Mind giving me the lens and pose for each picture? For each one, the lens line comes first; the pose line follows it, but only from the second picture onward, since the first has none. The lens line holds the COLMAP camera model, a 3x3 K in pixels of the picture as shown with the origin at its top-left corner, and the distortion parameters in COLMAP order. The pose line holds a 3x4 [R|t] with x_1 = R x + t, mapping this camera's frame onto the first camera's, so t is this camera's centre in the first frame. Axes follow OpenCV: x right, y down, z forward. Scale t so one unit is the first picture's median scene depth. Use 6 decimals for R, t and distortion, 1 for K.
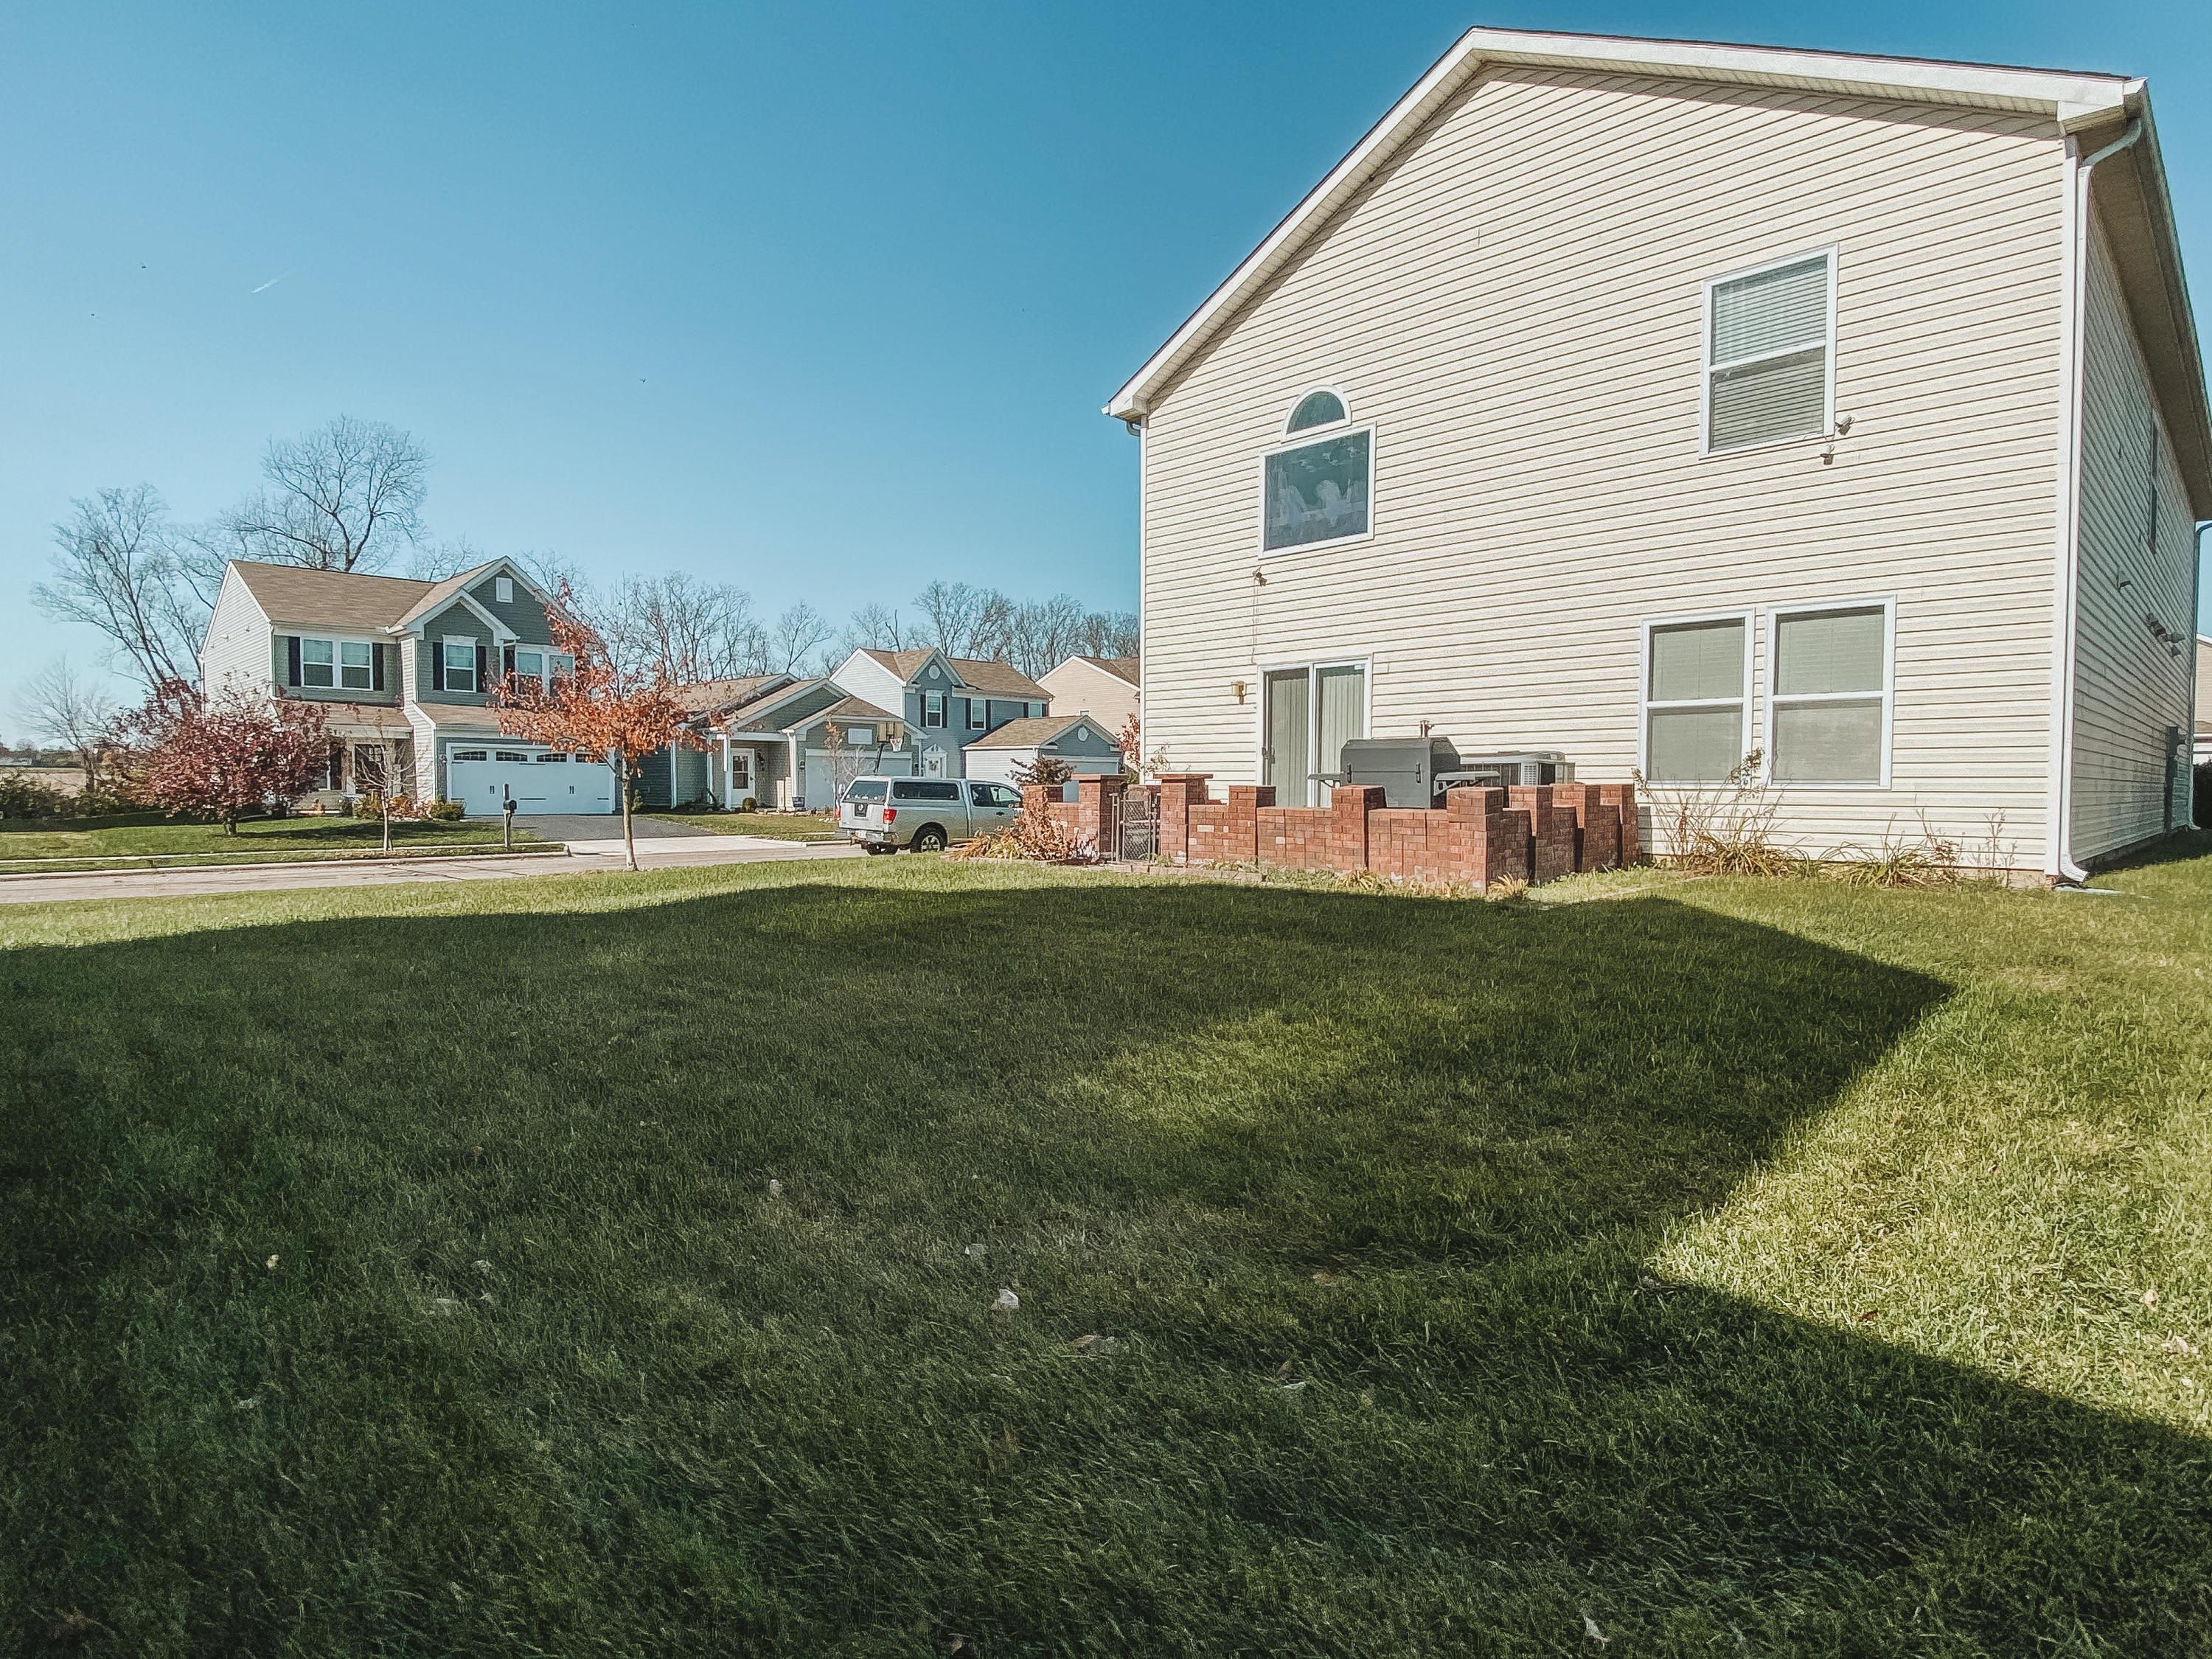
lens RADIAL K [[1196.6, 0, 1105.2], [0, 1196.6, 827.7], [0, 0, 1]] dist [0.043543, -0.005837]
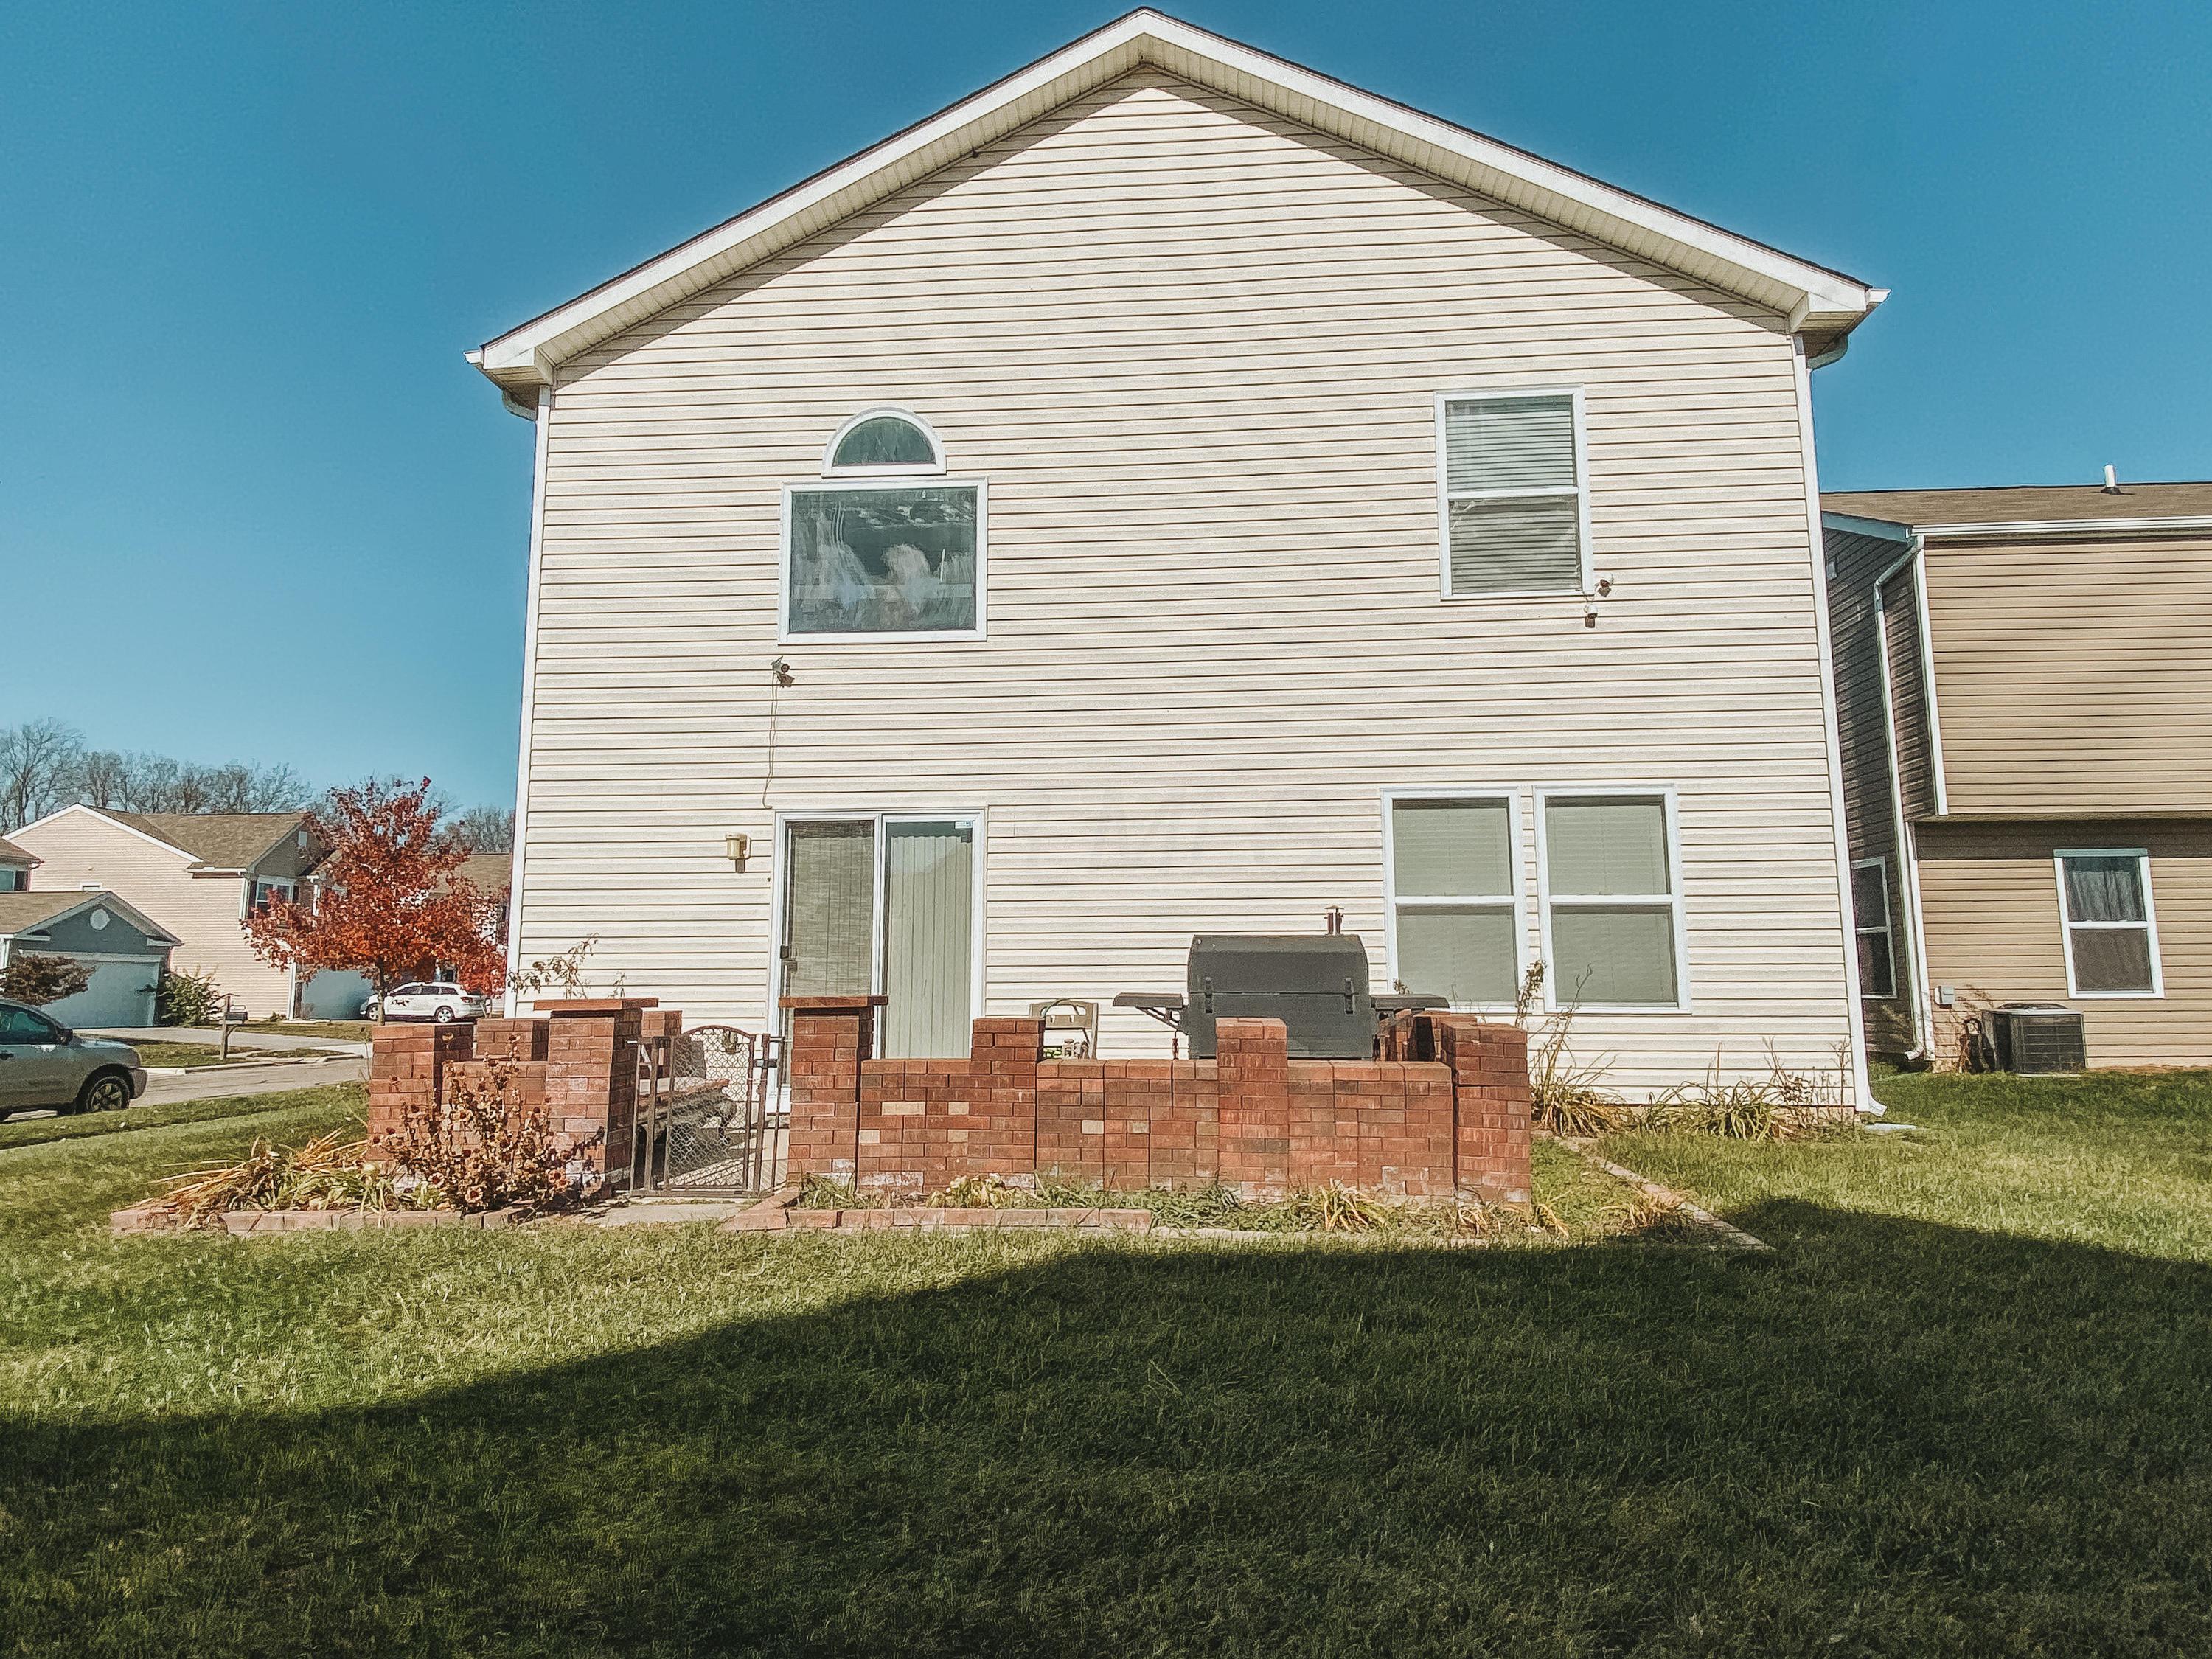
lens RADIAL K [[1196.6, 0, 1104.2], [0, 1196.6, 836.2], [0, 0, 1]] dist [0.043543, -0.005837]
pose [[0.761155, 0.077392, 0.643936, -0.150101], [0.025946, 0.988427, -0.149464, -0.028356], [-0.648051, 0.130473, 0.750338, 0.462840]]
